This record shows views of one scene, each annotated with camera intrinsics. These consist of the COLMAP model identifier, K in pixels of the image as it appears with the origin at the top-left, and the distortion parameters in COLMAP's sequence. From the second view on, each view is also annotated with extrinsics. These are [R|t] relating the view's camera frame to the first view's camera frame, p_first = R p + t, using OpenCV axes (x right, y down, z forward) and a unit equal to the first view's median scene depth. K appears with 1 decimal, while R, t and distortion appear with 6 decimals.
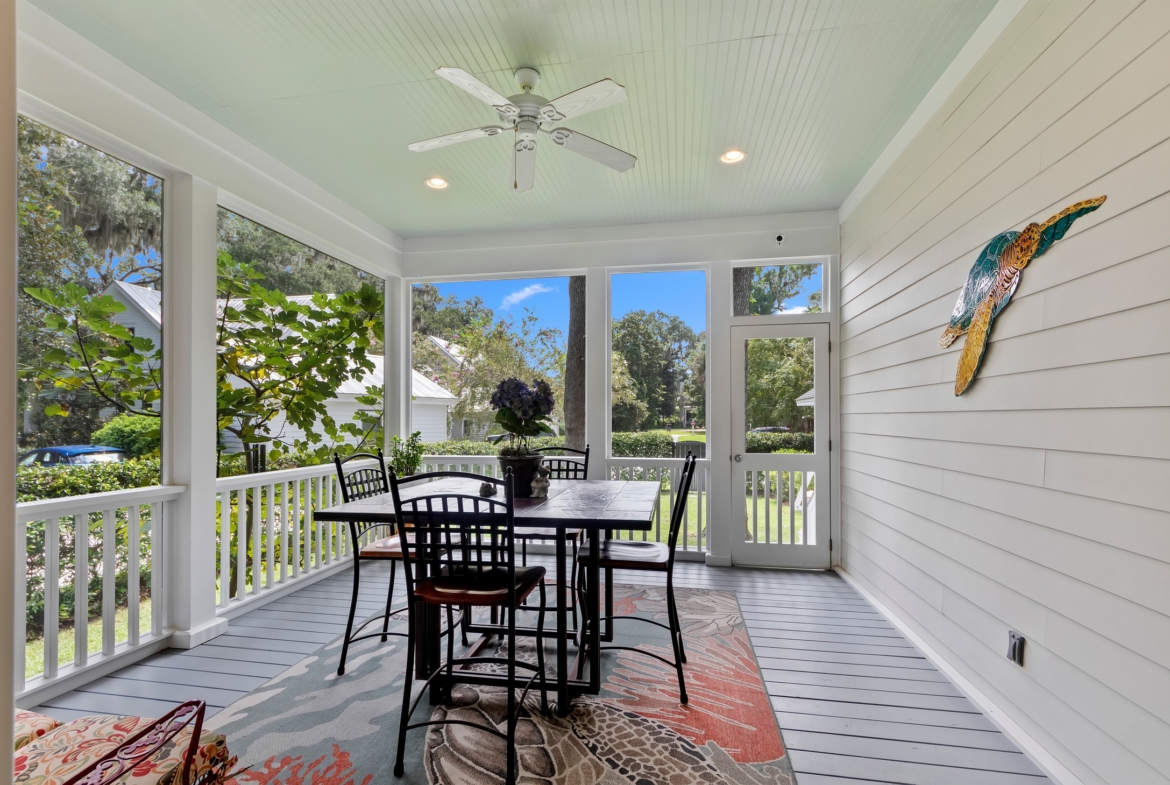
lens RADIAL K [[550.7, 0, 578.2], [0, 550.7, 417.1], [0, 0, 1]] dist [-0.000317, -0.000127]
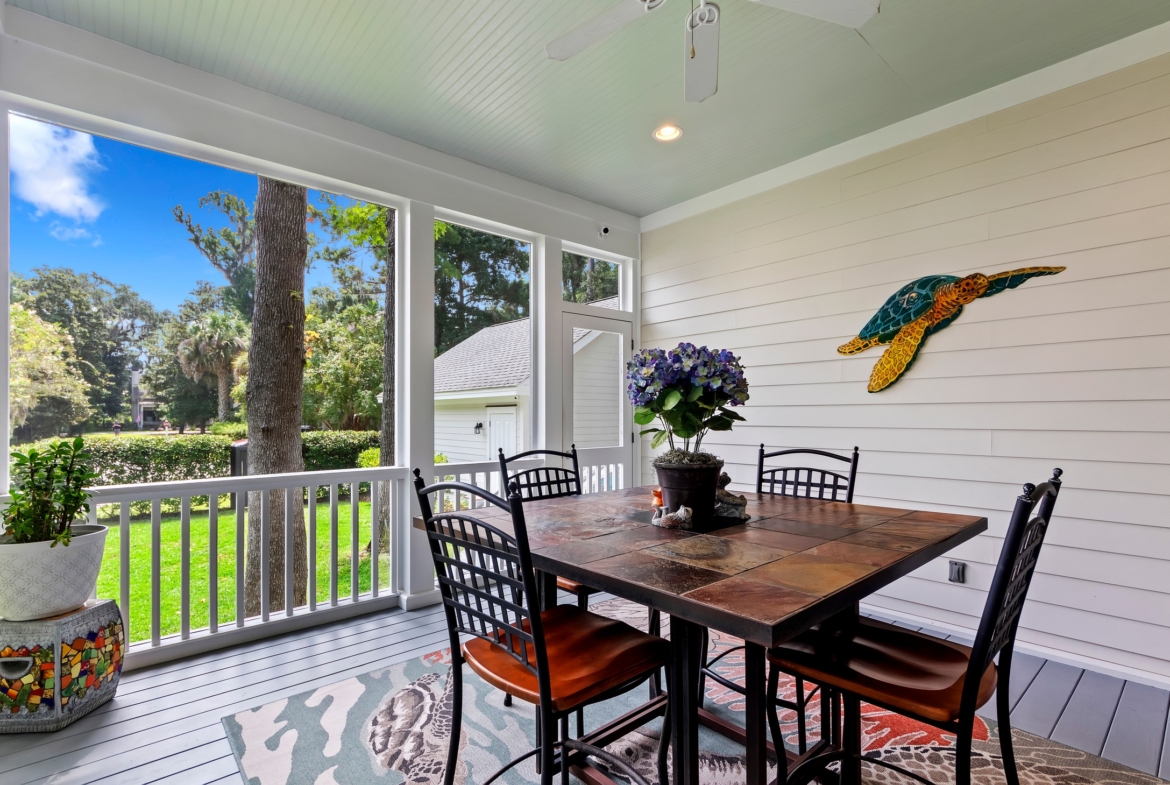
lens RADIAL K [[550.7, 0, 578.2], [0, 550.7, 417.1], [0, 0, 1]] dist [-0.000317, -0.000127]
pose [[0.628293, -0.003477, 0.777969, -0.090535], [0.001970, 0.999994, 0.002878, 0.001683], [-0.777974, -0.000276, 0.628296, 0.086187]]
